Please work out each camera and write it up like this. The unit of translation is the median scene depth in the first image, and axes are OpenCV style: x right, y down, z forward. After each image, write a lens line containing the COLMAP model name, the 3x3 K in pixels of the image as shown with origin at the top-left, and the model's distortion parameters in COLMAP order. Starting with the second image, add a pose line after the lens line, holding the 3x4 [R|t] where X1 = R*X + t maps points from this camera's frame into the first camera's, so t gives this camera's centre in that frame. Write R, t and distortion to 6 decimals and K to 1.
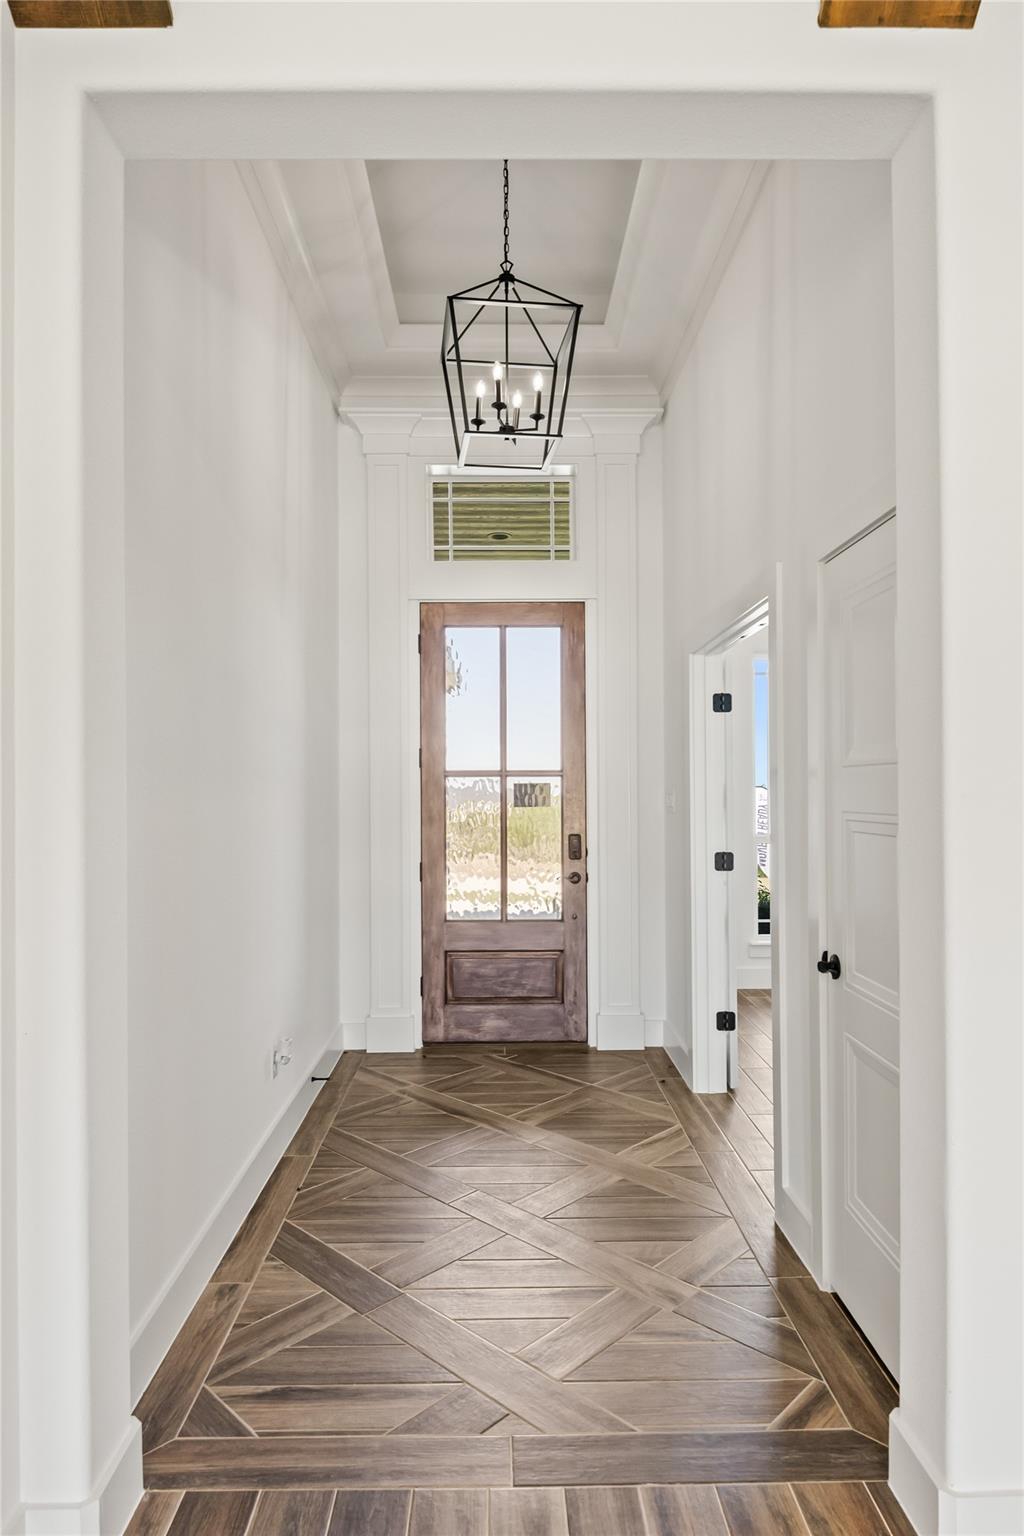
lens RADIAL K [[879.3, 0, 511.9], [0, 879.3, 791.6], [0, 0, 1]] dist [0.028457, -0.034597]
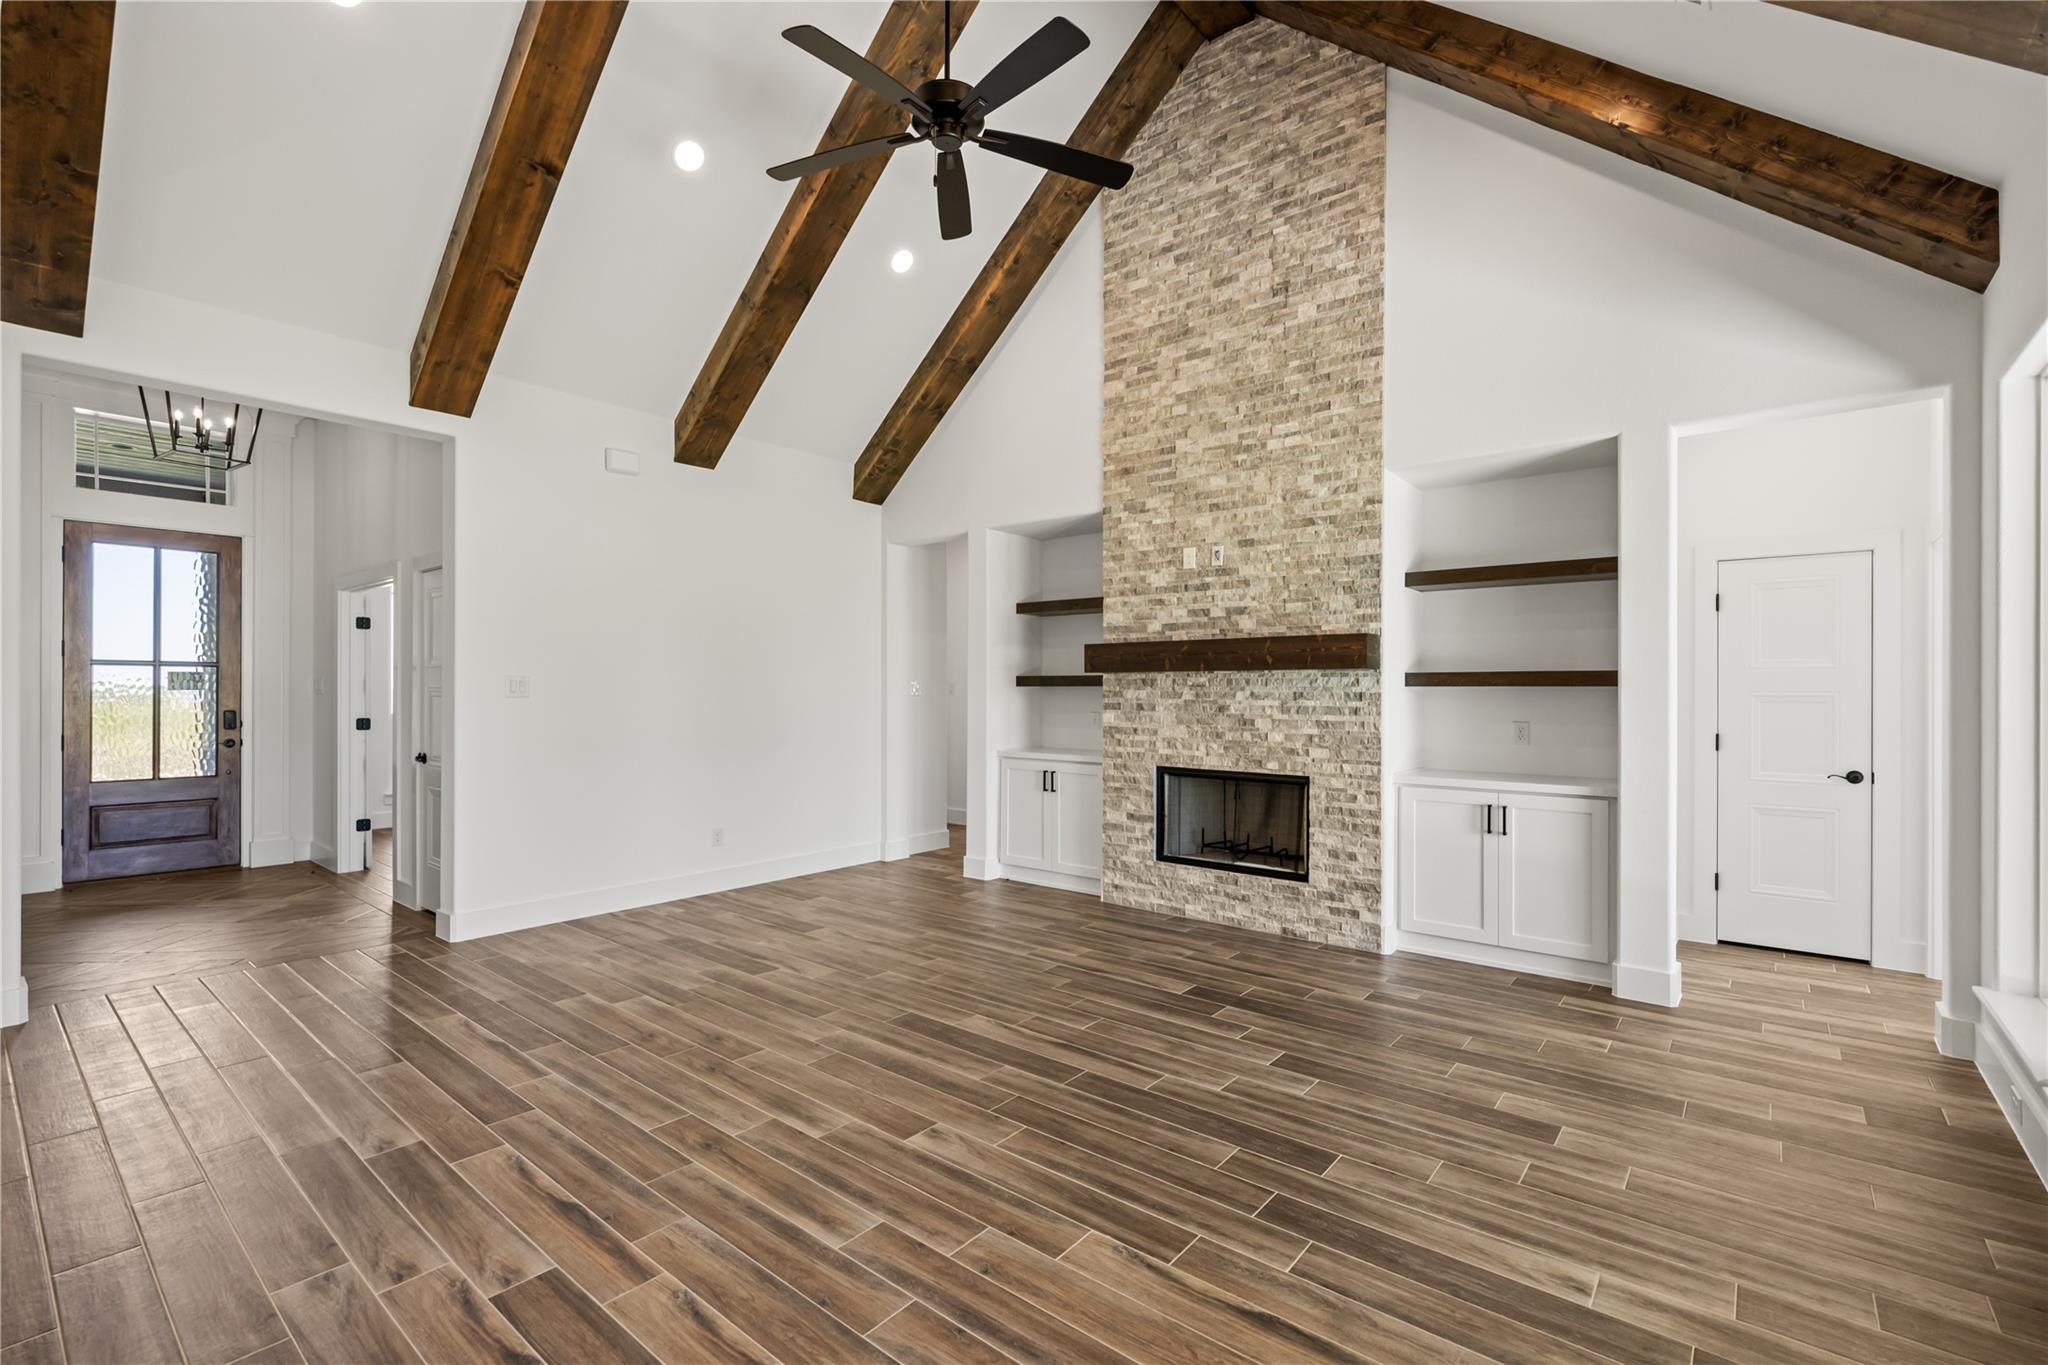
lens RADIAL K [[897.6, 0, 1017.3], [0, 897.6, 693.3], [0, 0, 1]] dist [-0.002111, -0.000093]
pose [[0.646507, 0.007765, 0.762869, -0.193883], [-0.008800, 0.999958, -0.002720, 0.015620], [-0.762857, -0.004955, 0.646548, -0.793896]]
